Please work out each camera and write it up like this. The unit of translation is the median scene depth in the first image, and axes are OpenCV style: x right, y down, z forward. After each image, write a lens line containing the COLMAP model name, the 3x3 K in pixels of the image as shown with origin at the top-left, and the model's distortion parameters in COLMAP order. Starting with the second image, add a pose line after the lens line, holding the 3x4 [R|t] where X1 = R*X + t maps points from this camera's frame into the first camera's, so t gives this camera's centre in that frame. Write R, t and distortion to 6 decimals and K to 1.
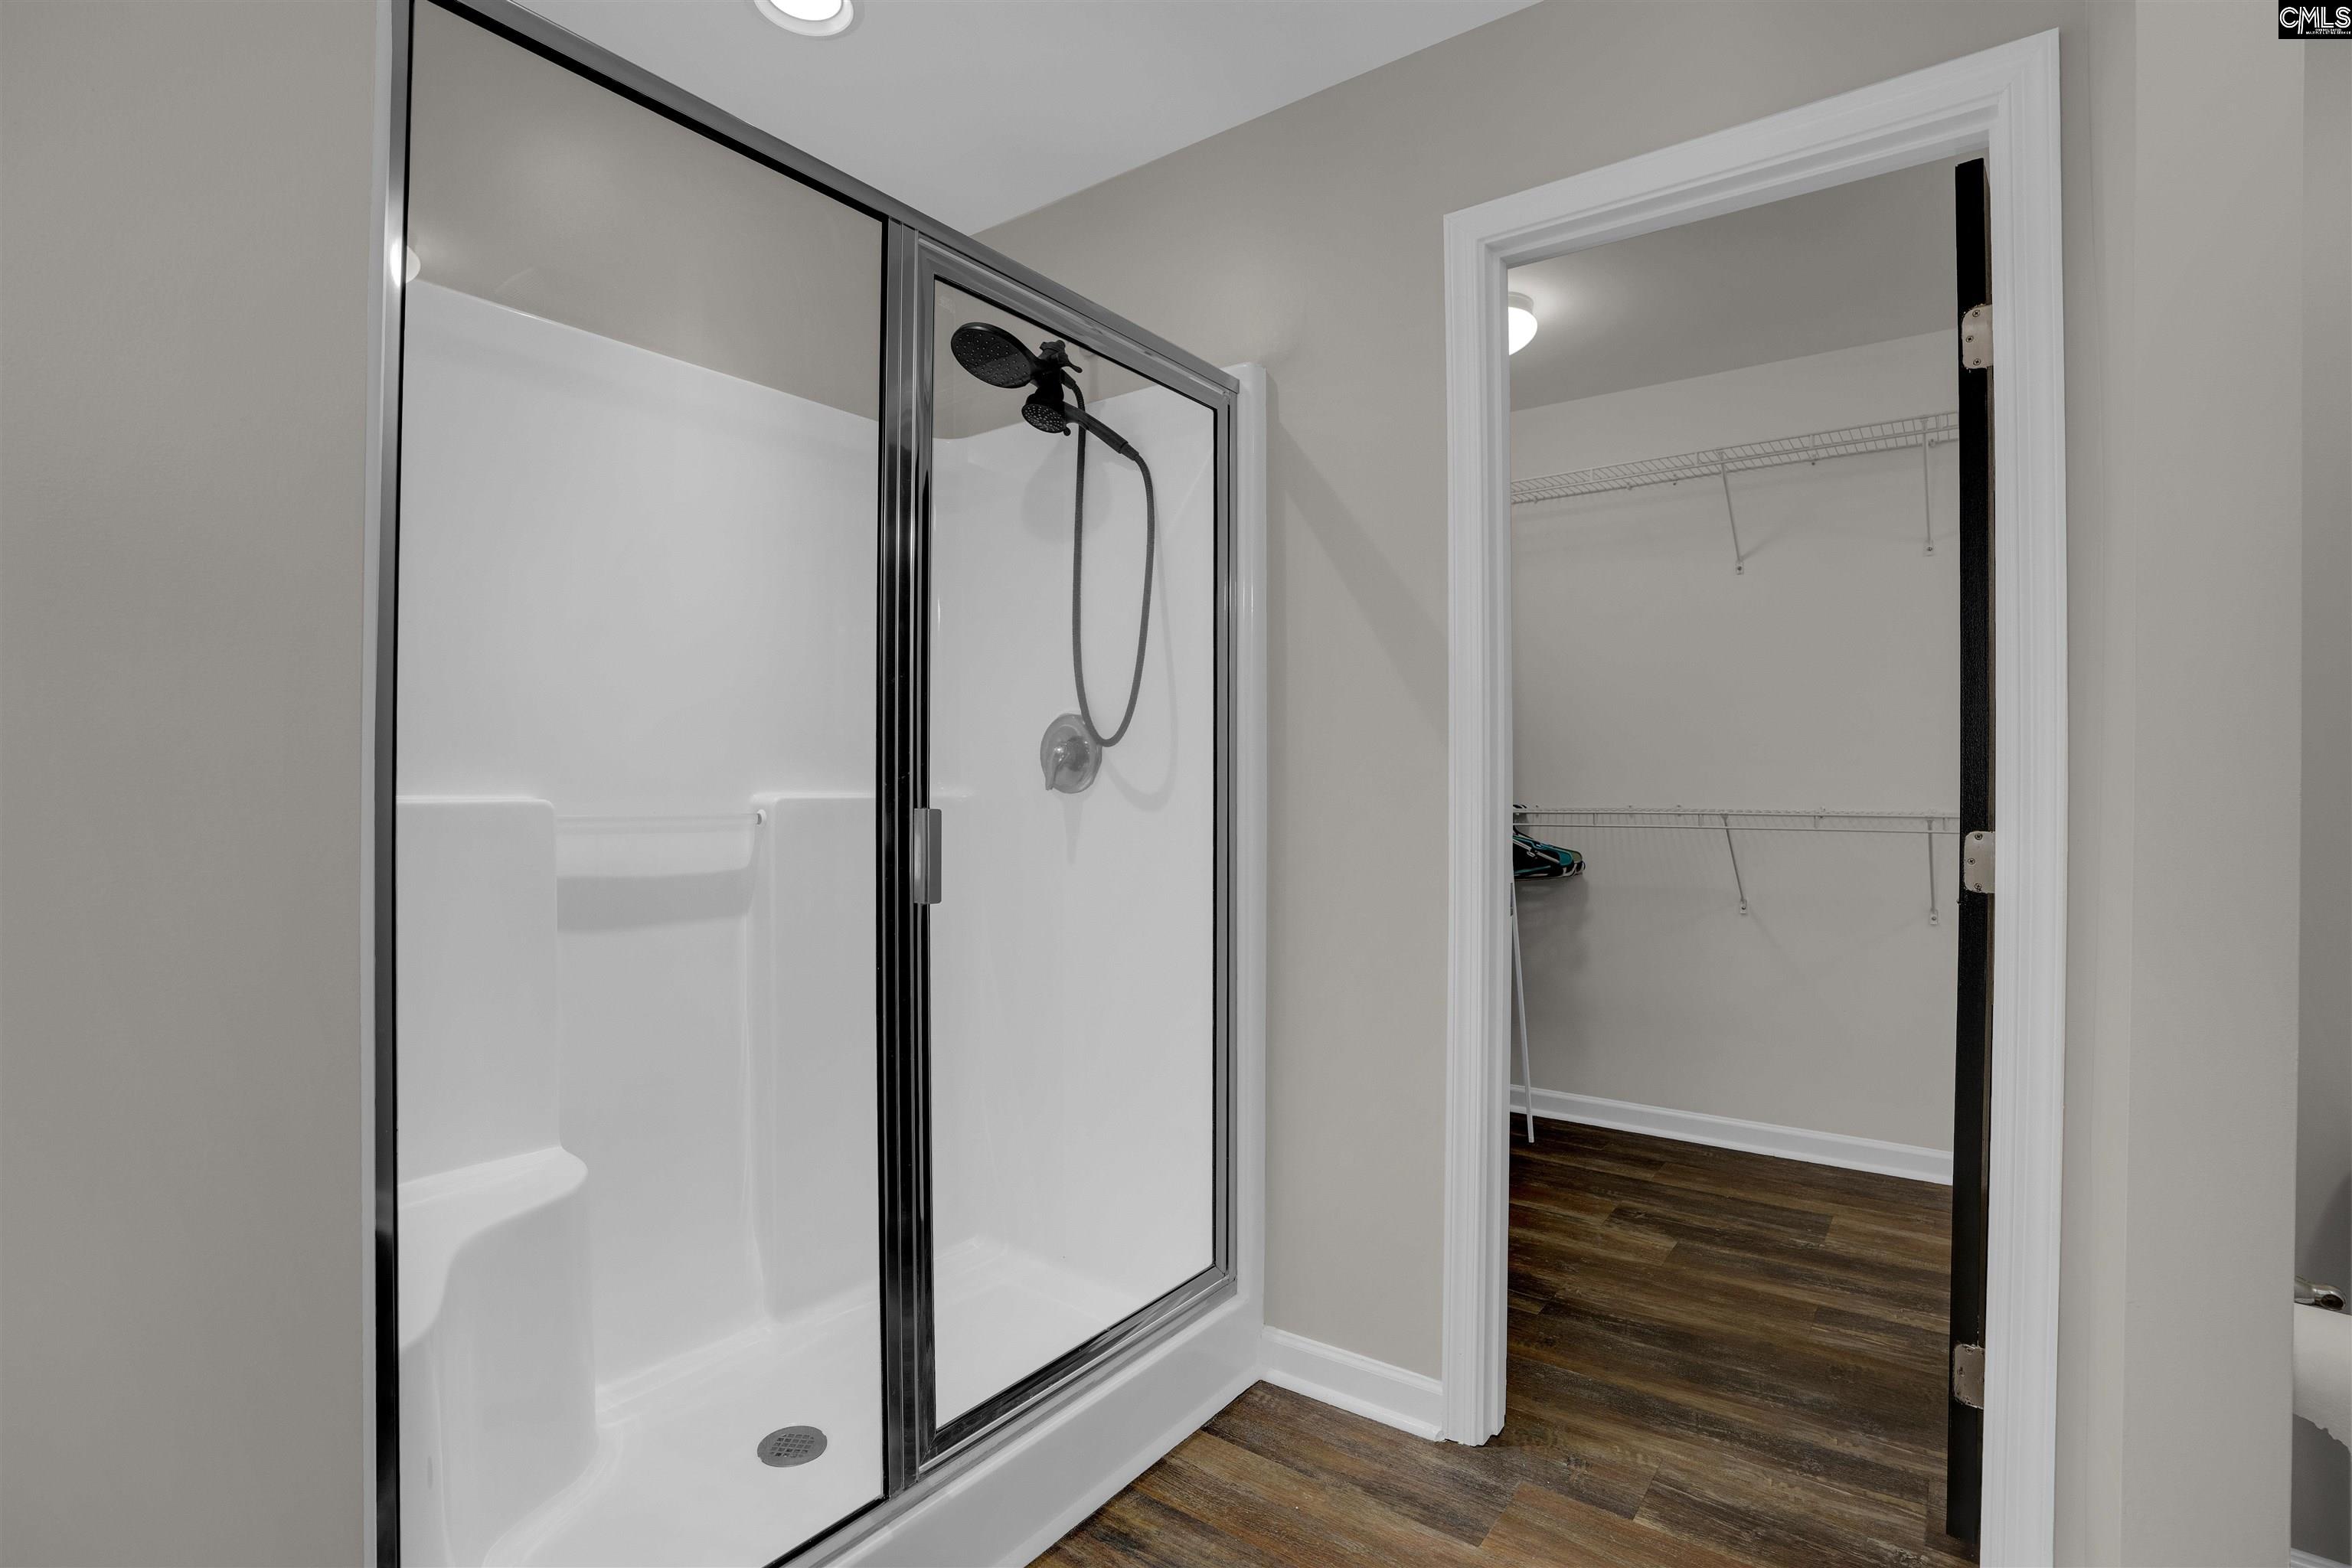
lens RADIAL K [[1100.5, 0, 1187.0], [0, 1100.5, 782.0], [0, 0, 1]] dist [-0.068666, 0.027306]
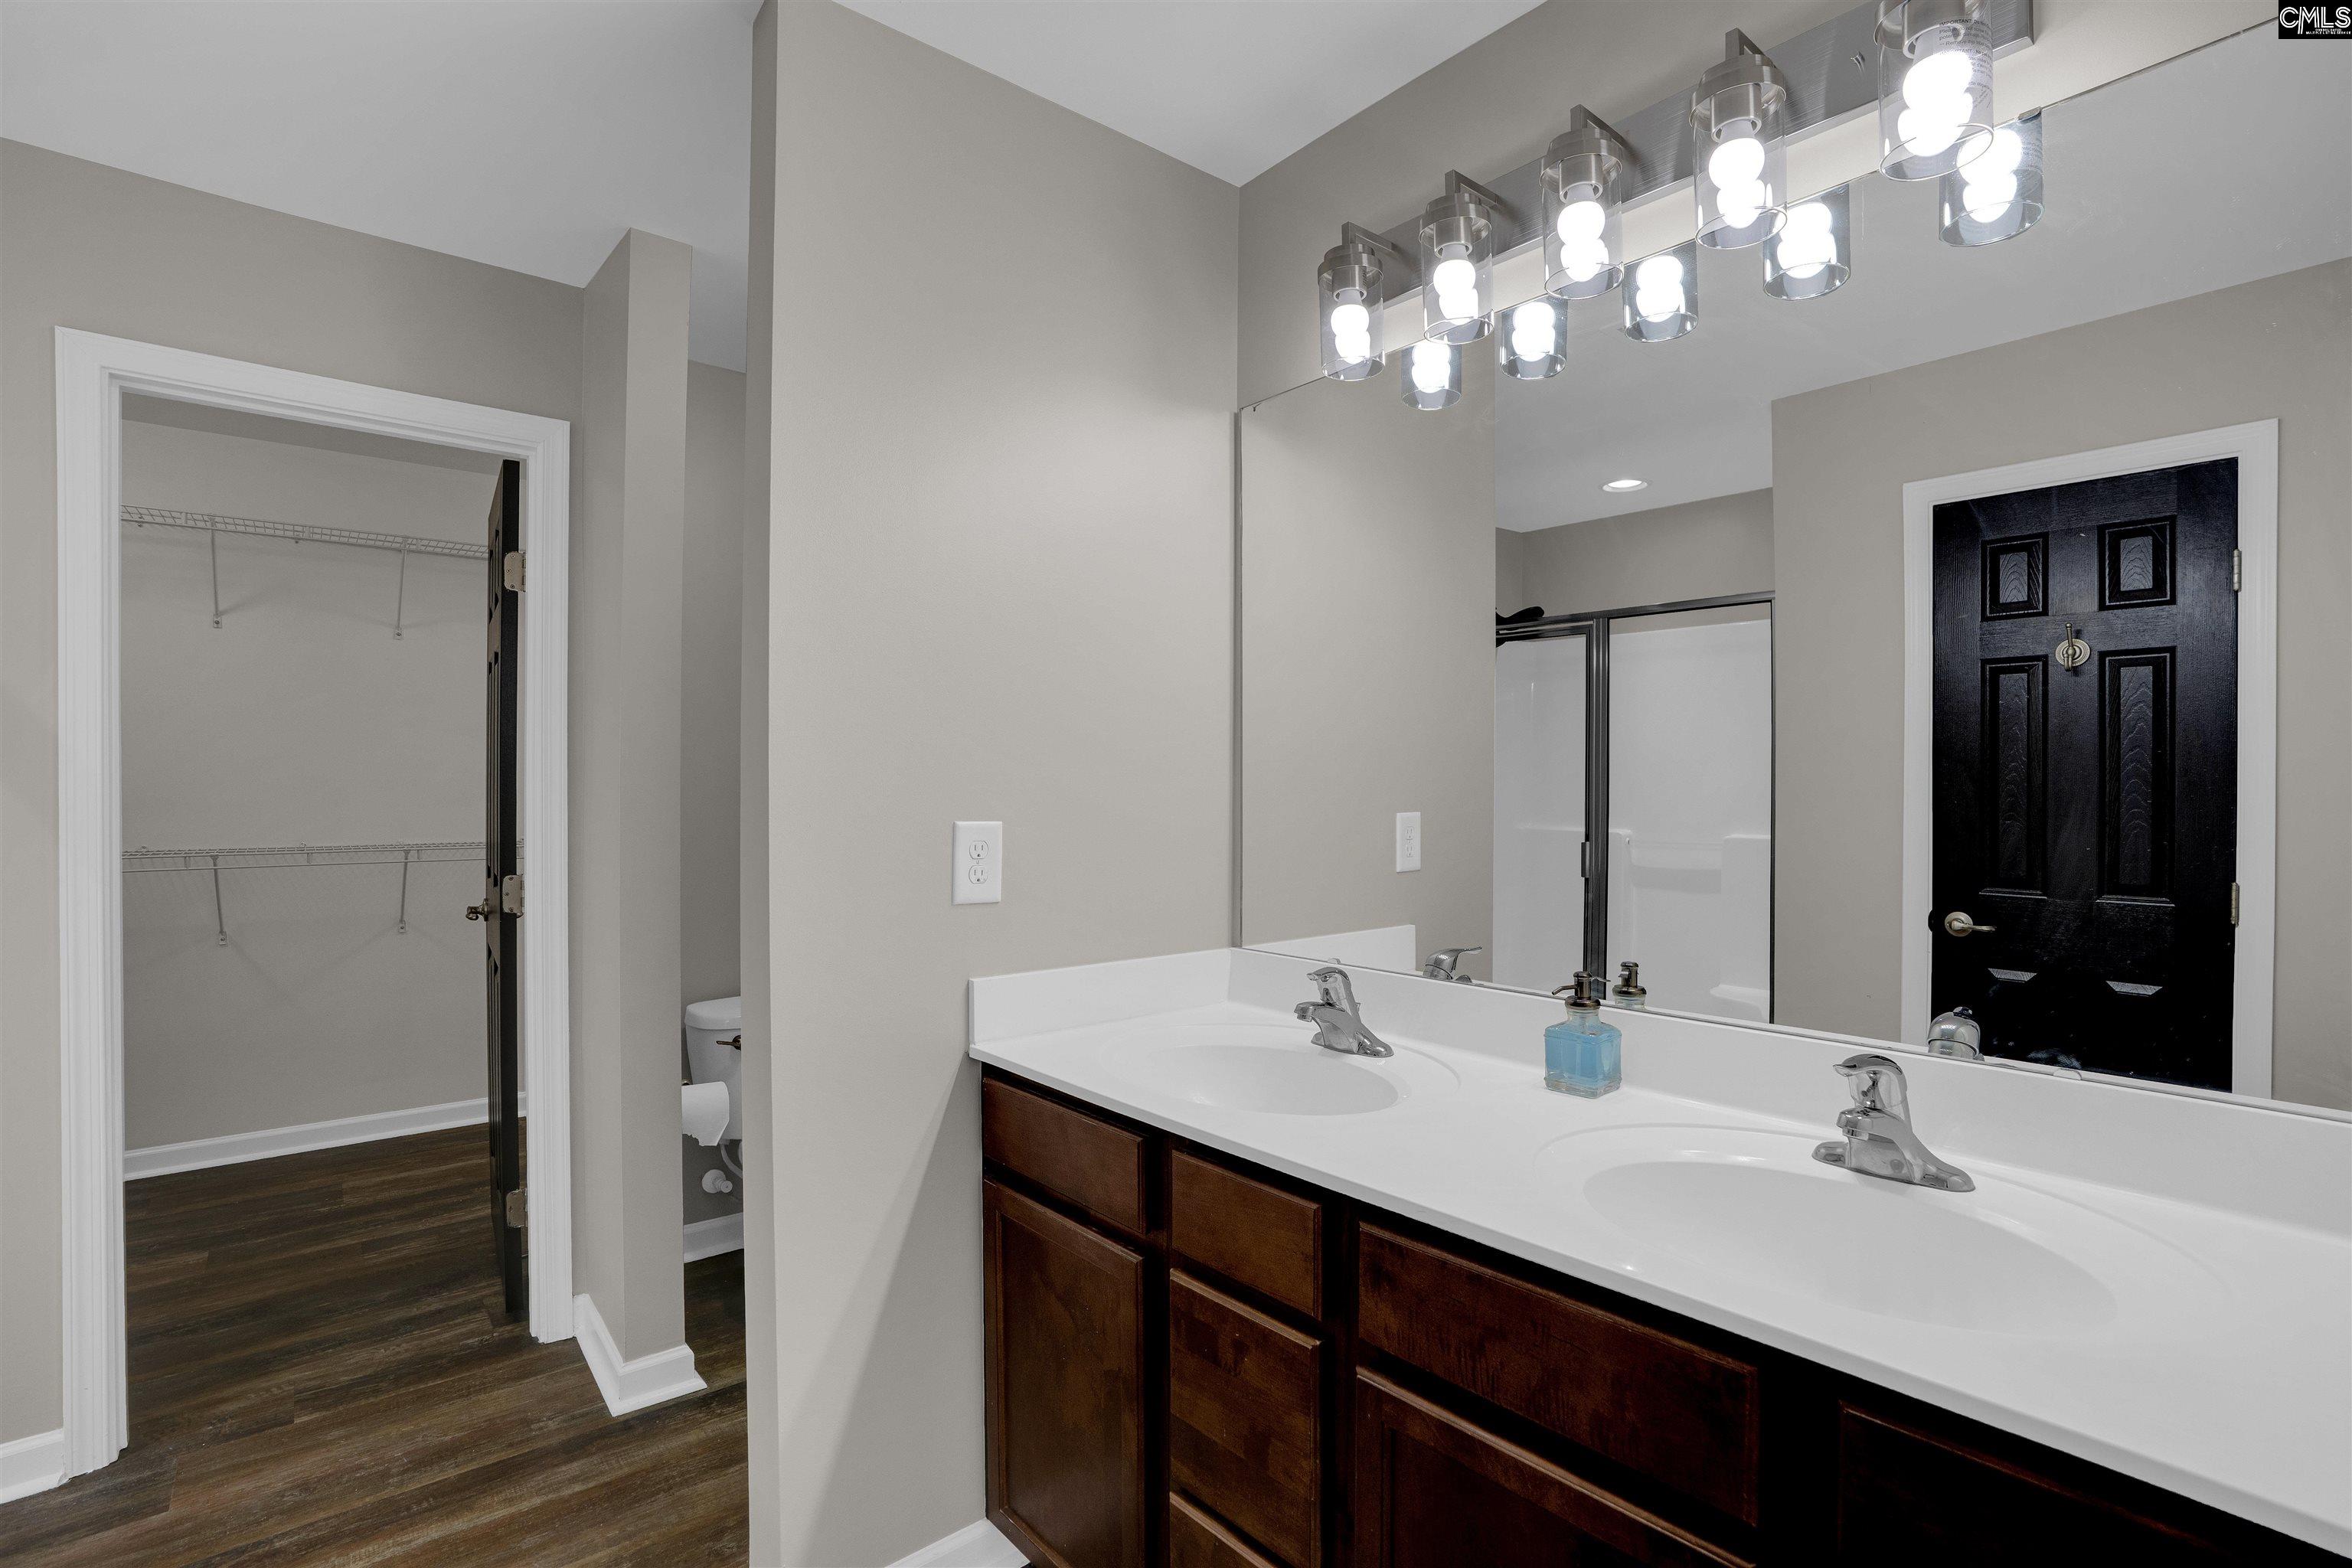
lens RADIAL K [[1100.5, 0, 1187.0], [0, 1100.5, 782.0], [0, 0, 1]] dist [-0.068666, 0.027306]
pose [[0.235301, -0.006943, 0.971898, -0.498034], [-0.004322, 0.999957, 0.008190, -0.093865], [-0.971913, -0.006127, 0.235261, -0.316671]]
